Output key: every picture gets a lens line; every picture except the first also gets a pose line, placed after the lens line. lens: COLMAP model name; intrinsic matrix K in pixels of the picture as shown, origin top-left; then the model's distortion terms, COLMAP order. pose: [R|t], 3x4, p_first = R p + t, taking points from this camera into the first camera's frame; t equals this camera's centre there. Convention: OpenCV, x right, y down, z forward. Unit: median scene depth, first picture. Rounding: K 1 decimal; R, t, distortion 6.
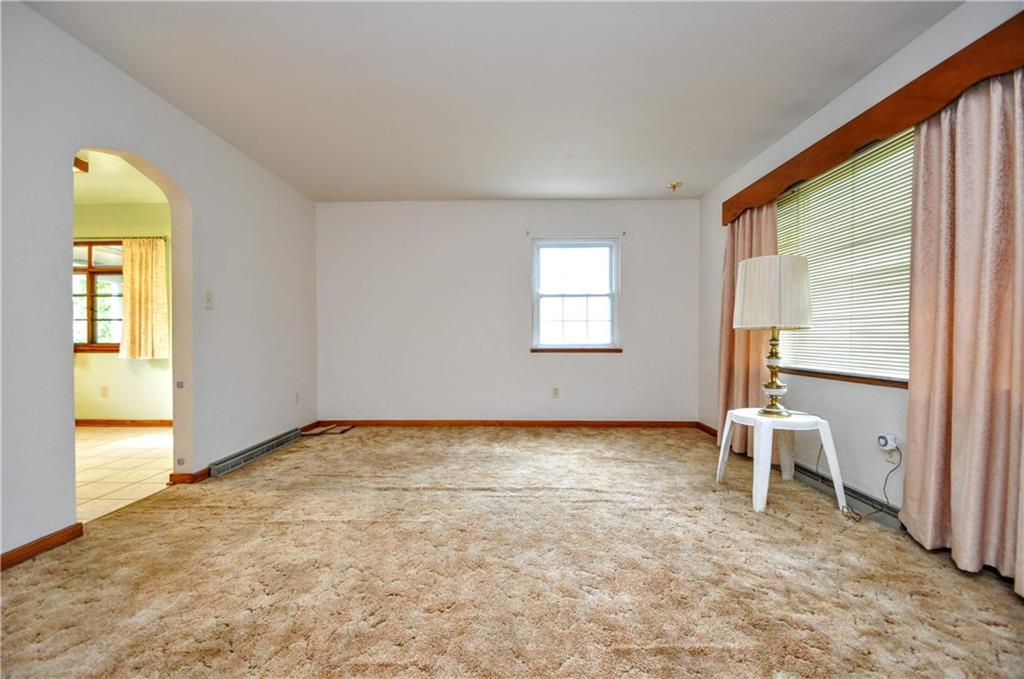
lens RADIAL K [[444.3, 0, 504.6], [0, 444.3, 341.9], [0, 0, 1]] dist [0.004445, -0.007888]
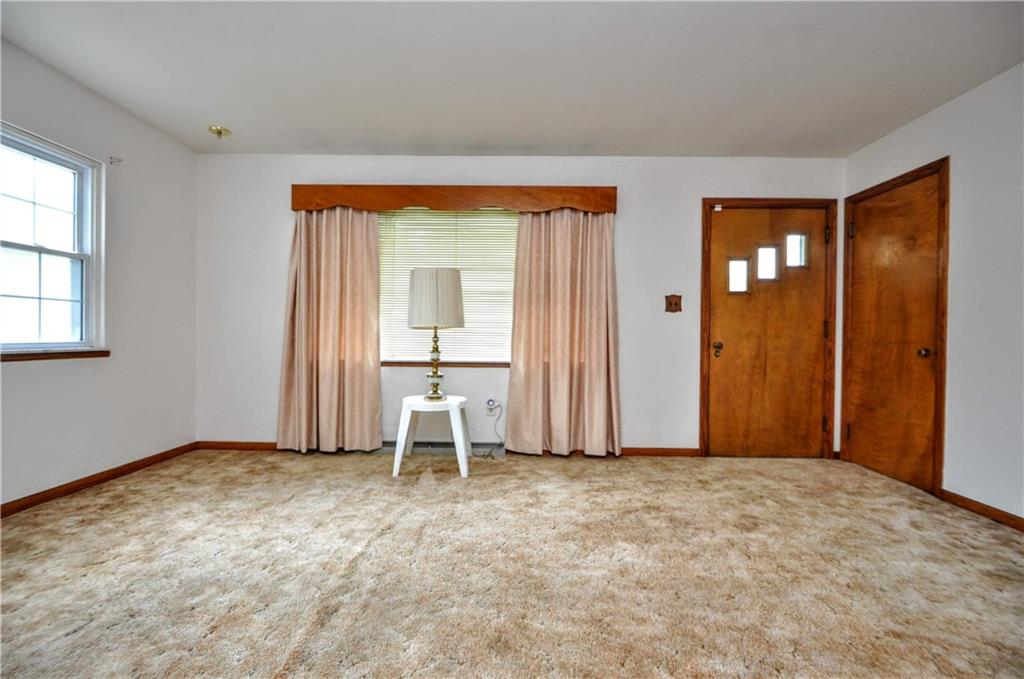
lens RADIAL K [[444.3, 0, 504.6], [0, 444.3, 341.9], [0, 0, 1]] dist [0.004445, -0.007888]
pose [[-0.002287, -0.012642, 0.999917, -0.343608], [-0.002309, 0.999917, 0.012637, -0.004474], [-0.999995, -0.002280, -0.002316, 0.470958]]
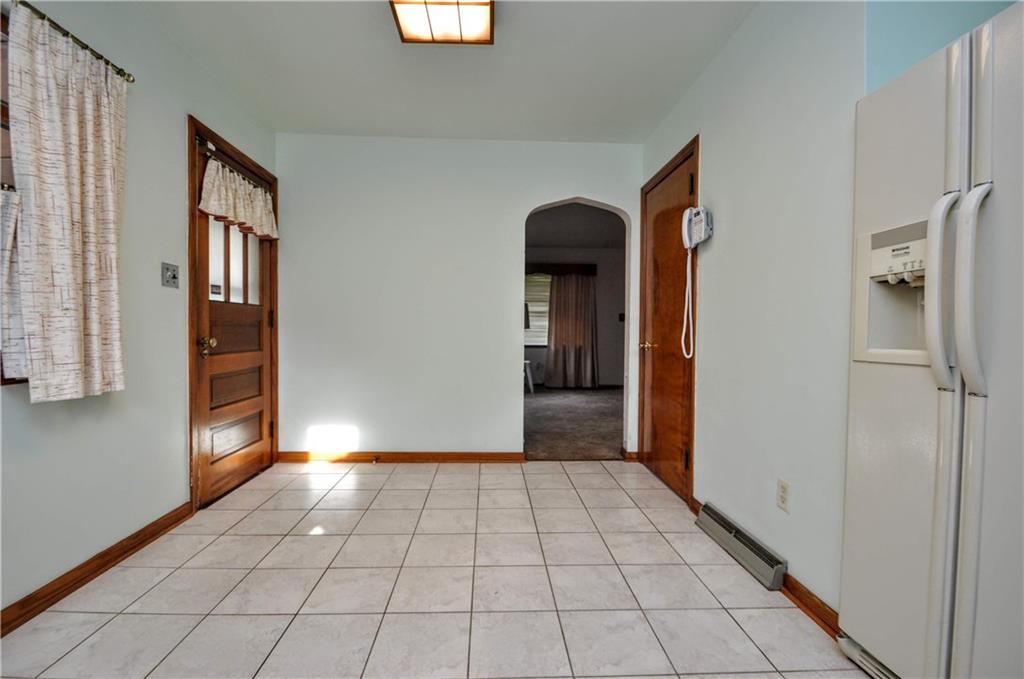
lens RADIAL K [[444.3, 0, 504.6], [0, 444.3, 341.9], [0, 0, 1]] dist [0.004445, -0.007888]
pose [[-0.046864, -0.027777, 0.998515, -1.176338], [-0.004694, 0.999608, 0.027587, -0.014678], [-0.998890, -0.003394, -0.046976, 0.688011]]
